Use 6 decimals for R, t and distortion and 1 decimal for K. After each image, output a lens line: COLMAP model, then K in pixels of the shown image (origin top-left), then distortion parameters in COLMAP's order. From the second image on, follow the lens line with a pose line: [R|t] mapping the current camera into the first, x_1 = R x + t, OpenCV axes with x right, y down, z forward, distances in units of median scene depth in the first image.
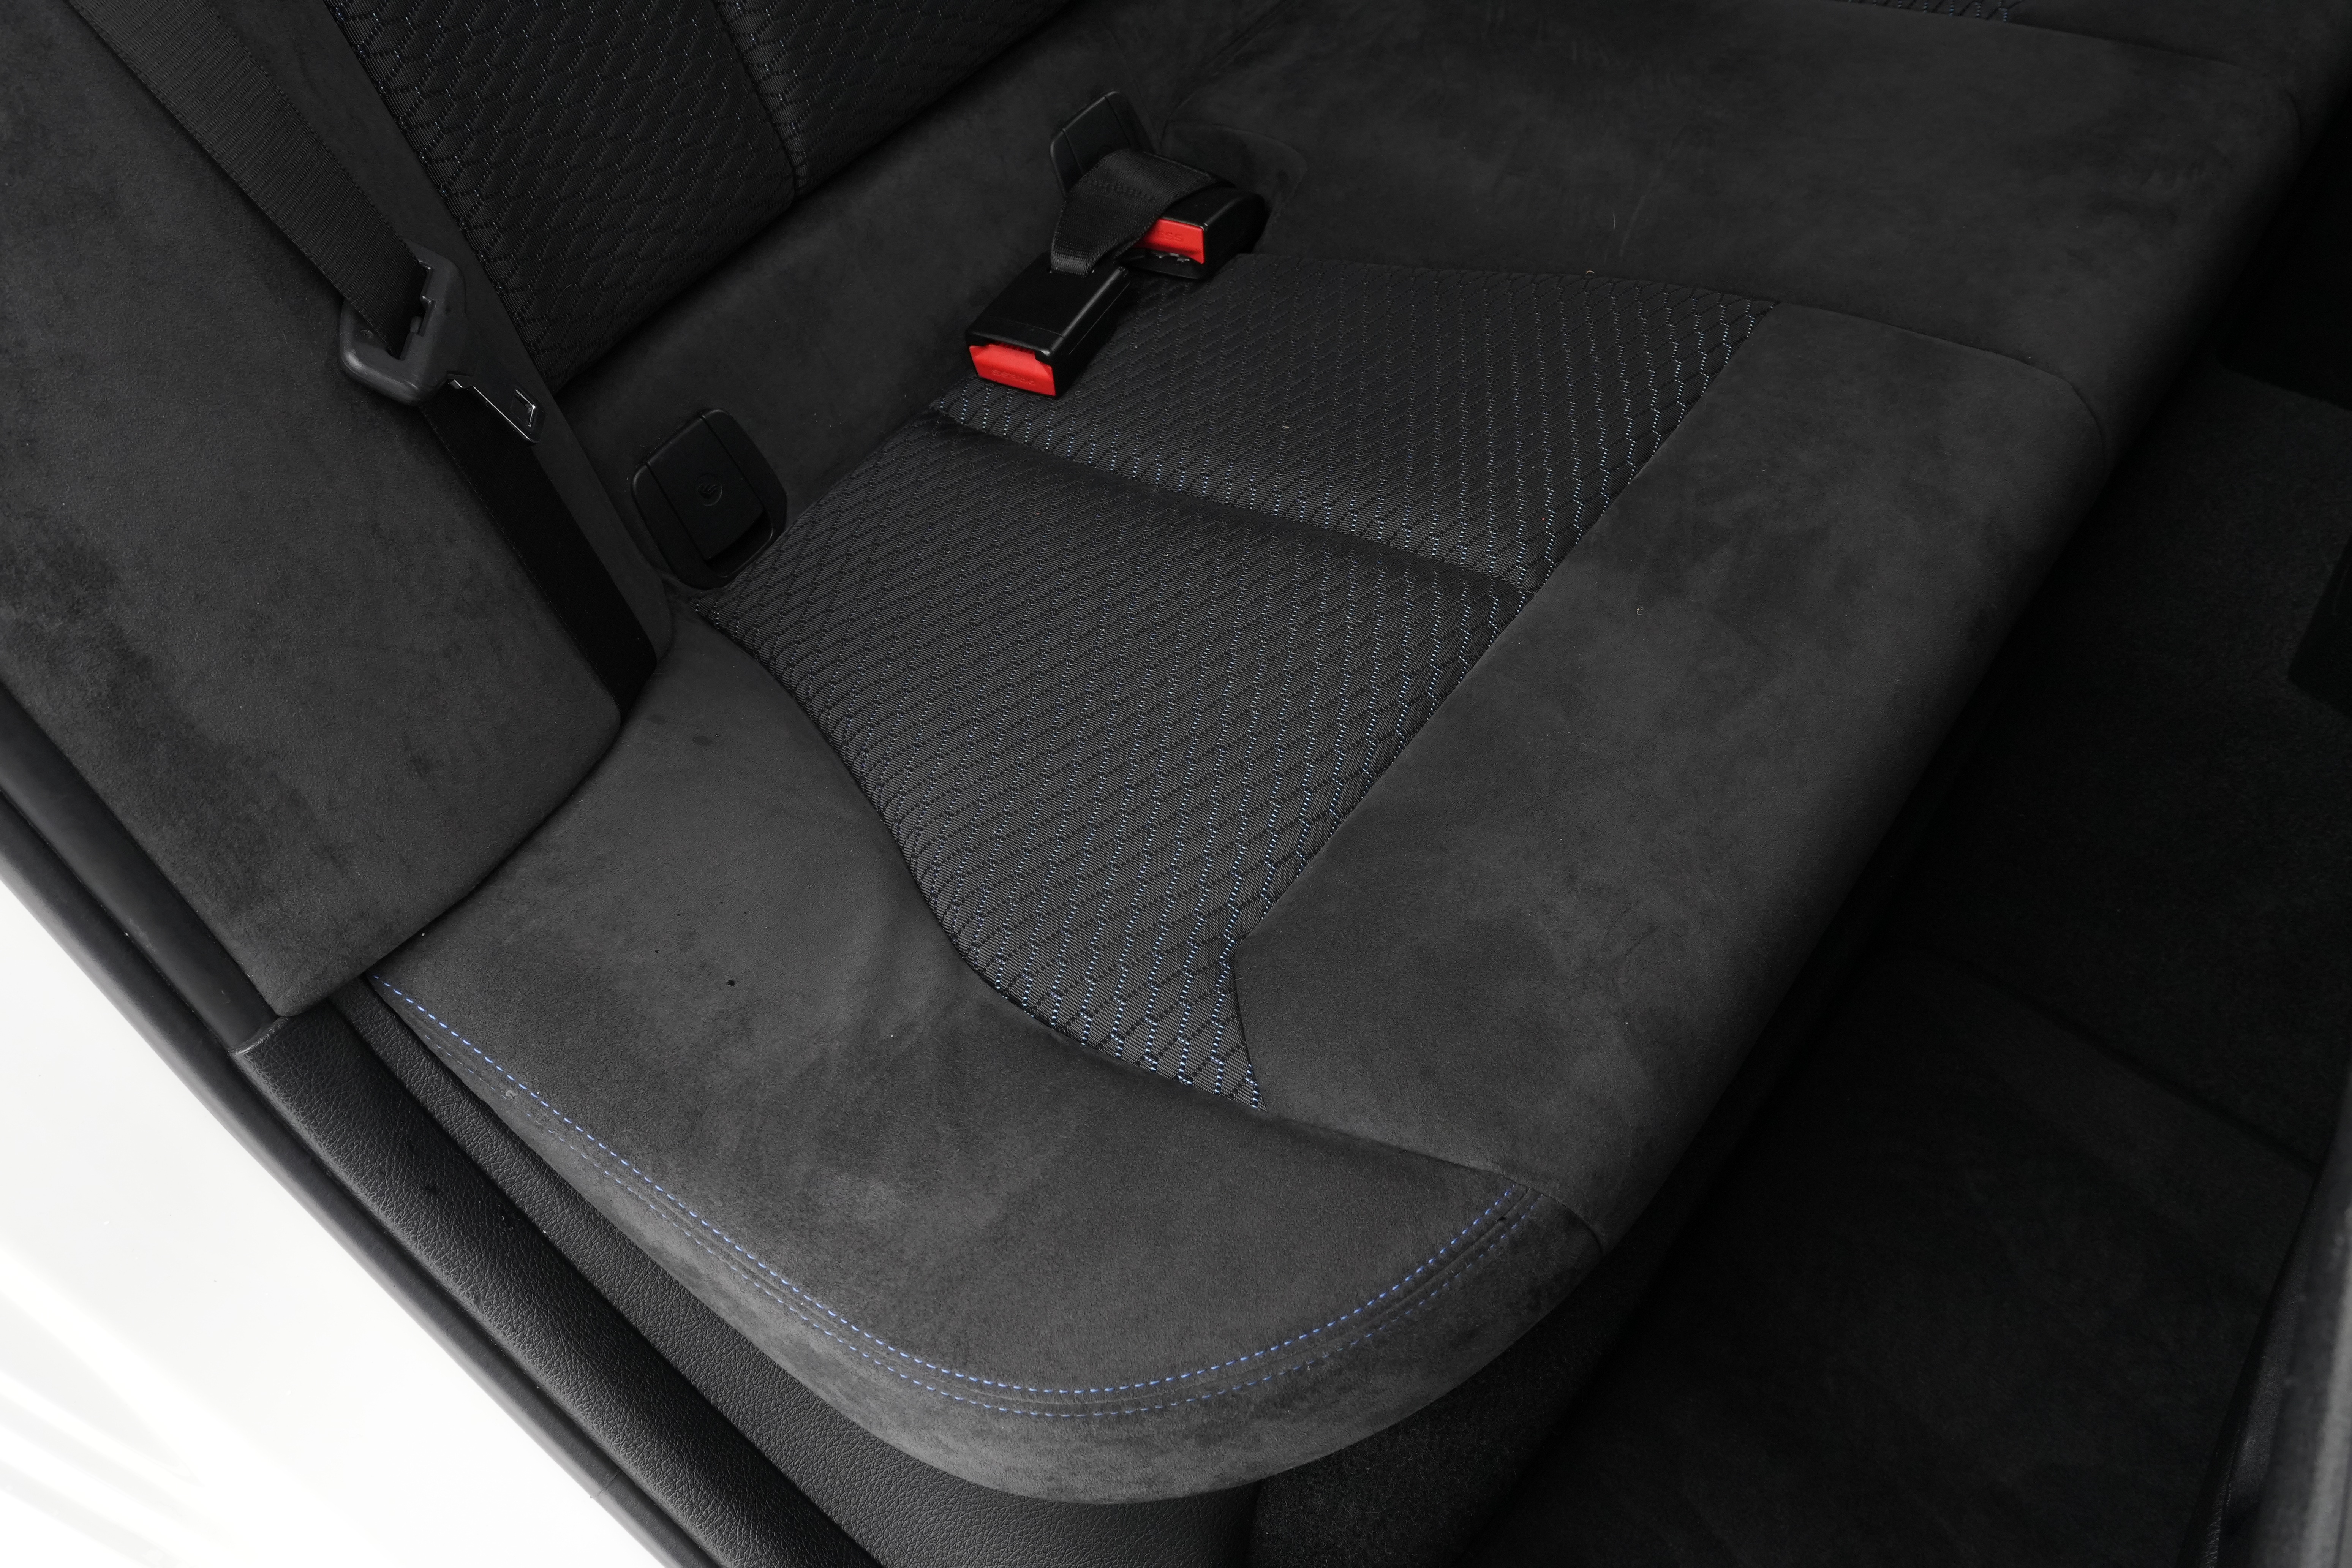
lens RADIAL K [[1821.7, 0, 1160.4], [0, 1821.7, 786.0], [0, 0, 1]] dist [-0.001046, 0.008963]
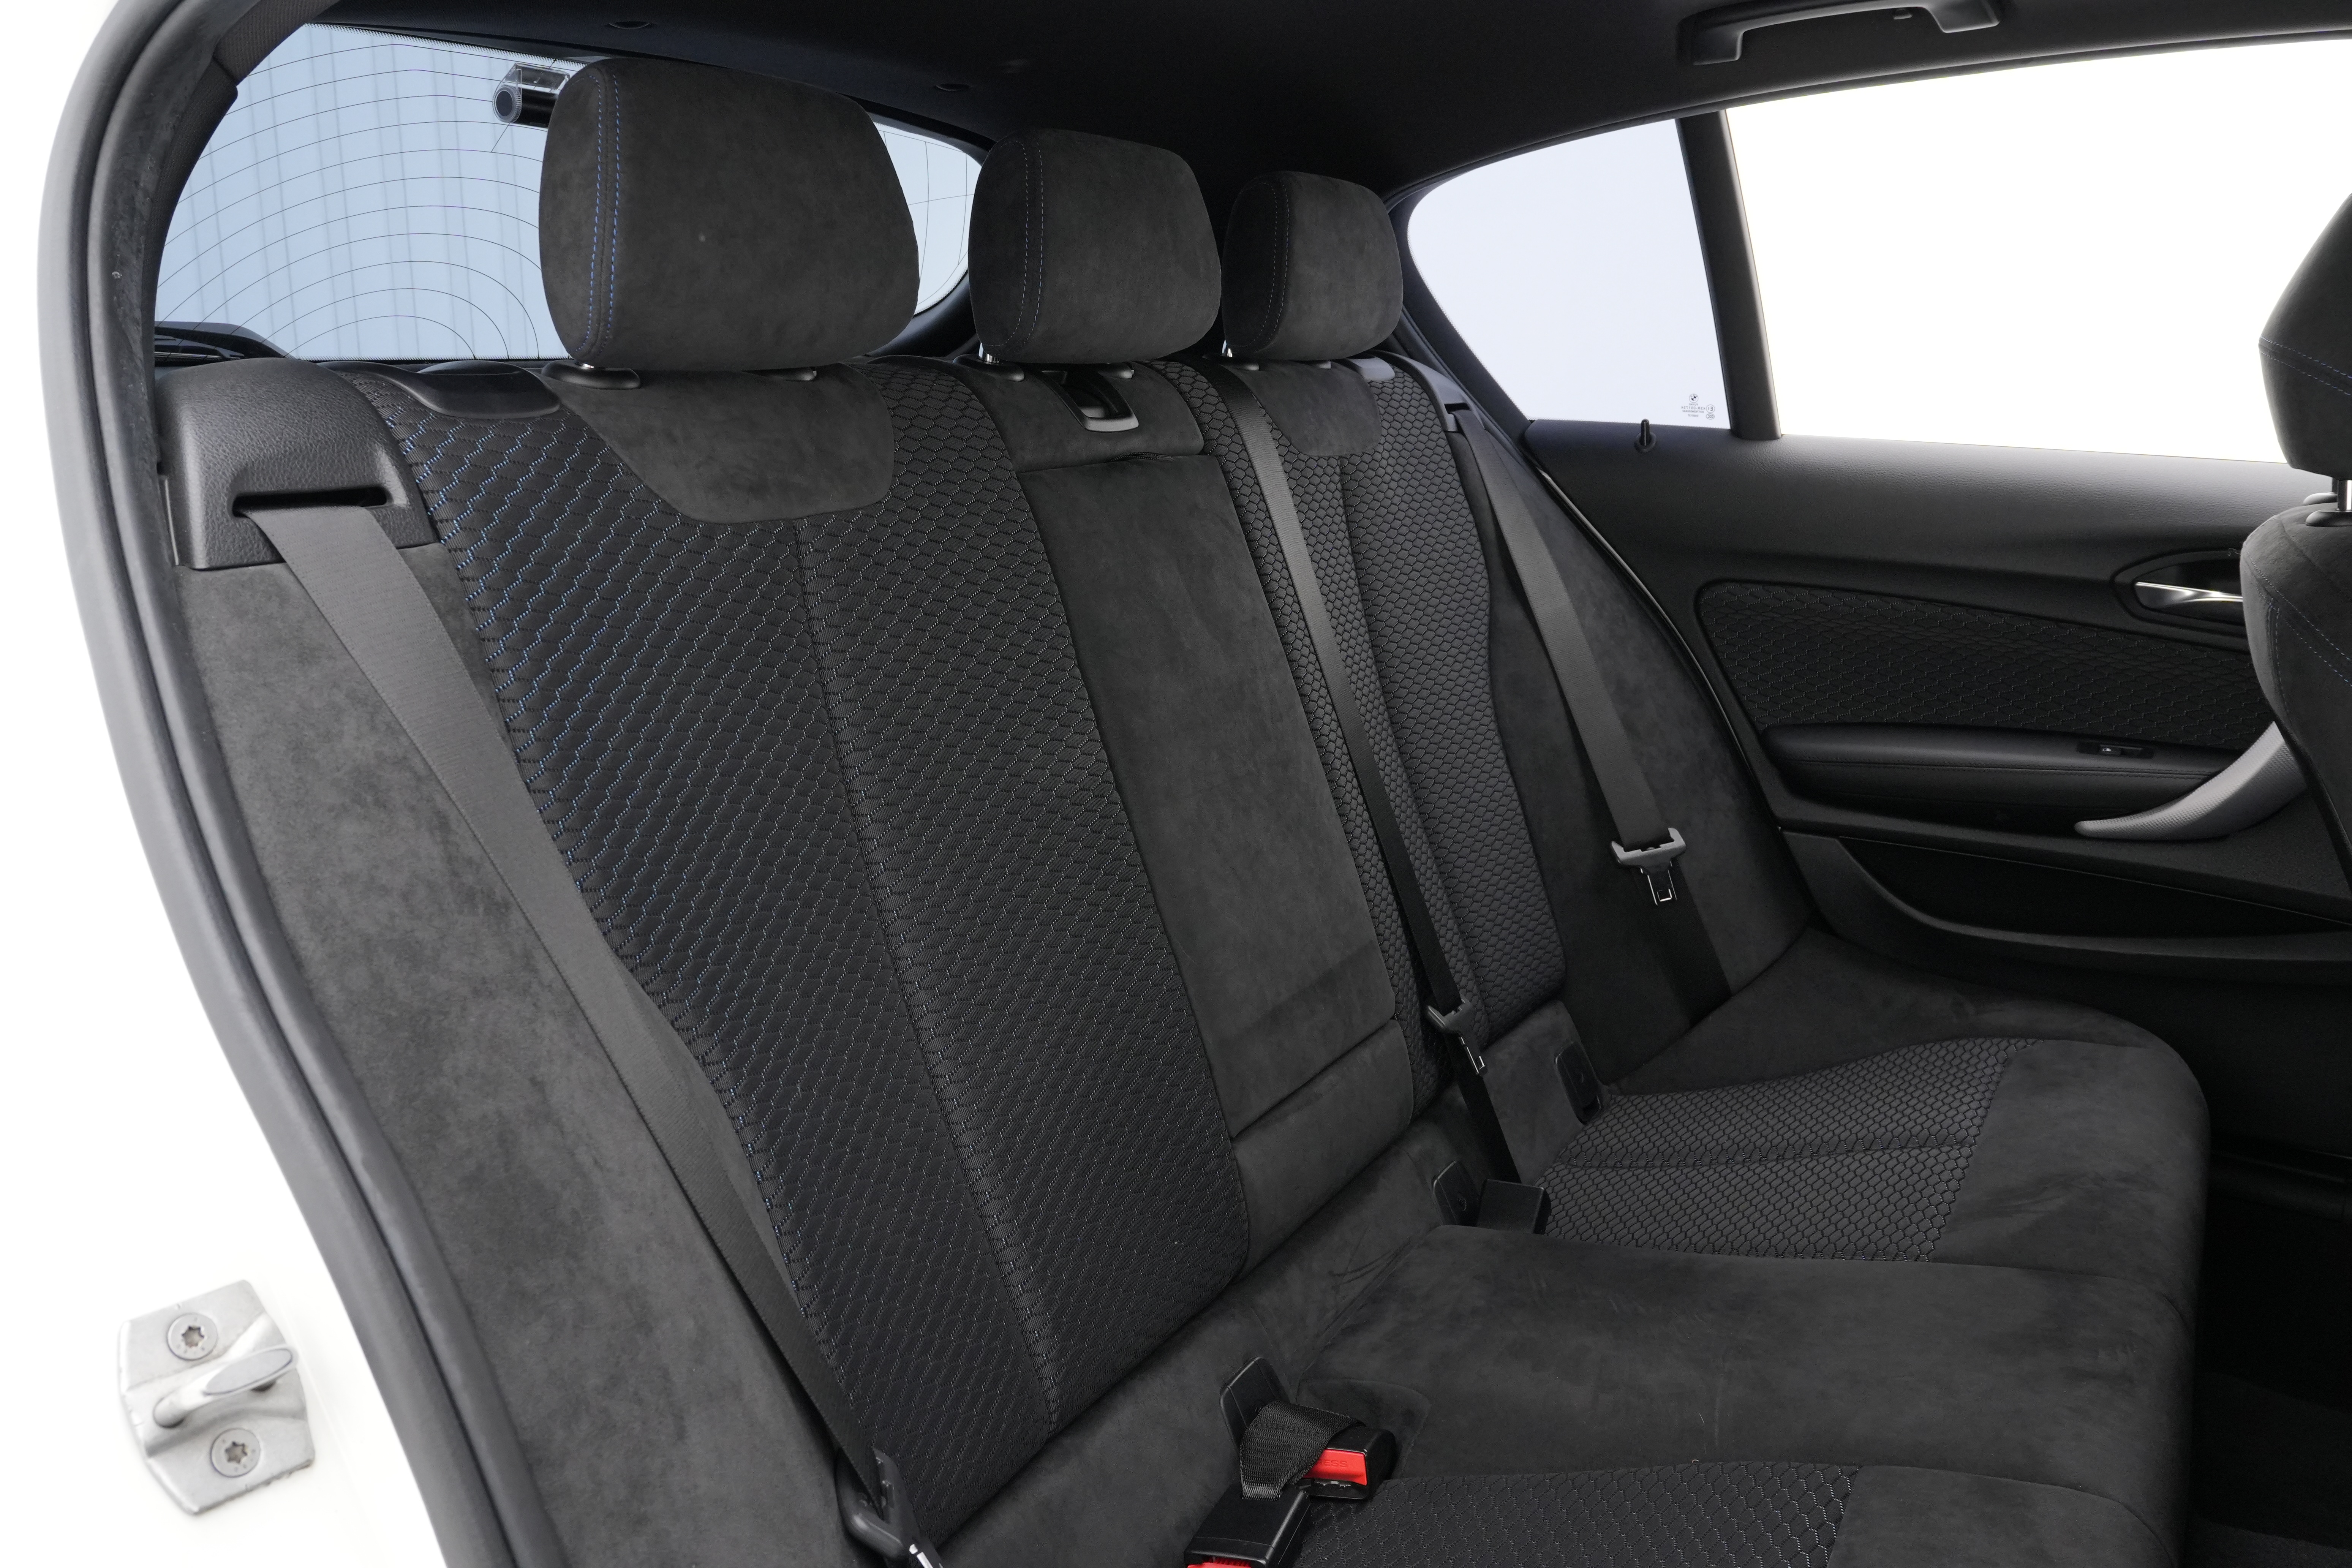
lens RADIAL K [[1821.7, 0, 1160.4], [0, 1821.7, 786.0], [0, 0, 1]] dist [-0.001046, 0.008963]
pose [[0.993542, -0.026498, 0.110325, -0.230637], [0.093570, 0.741313, -0.664605, 0.151975], [-0.064175, 0.670636, 0.739006, -0.170431]]
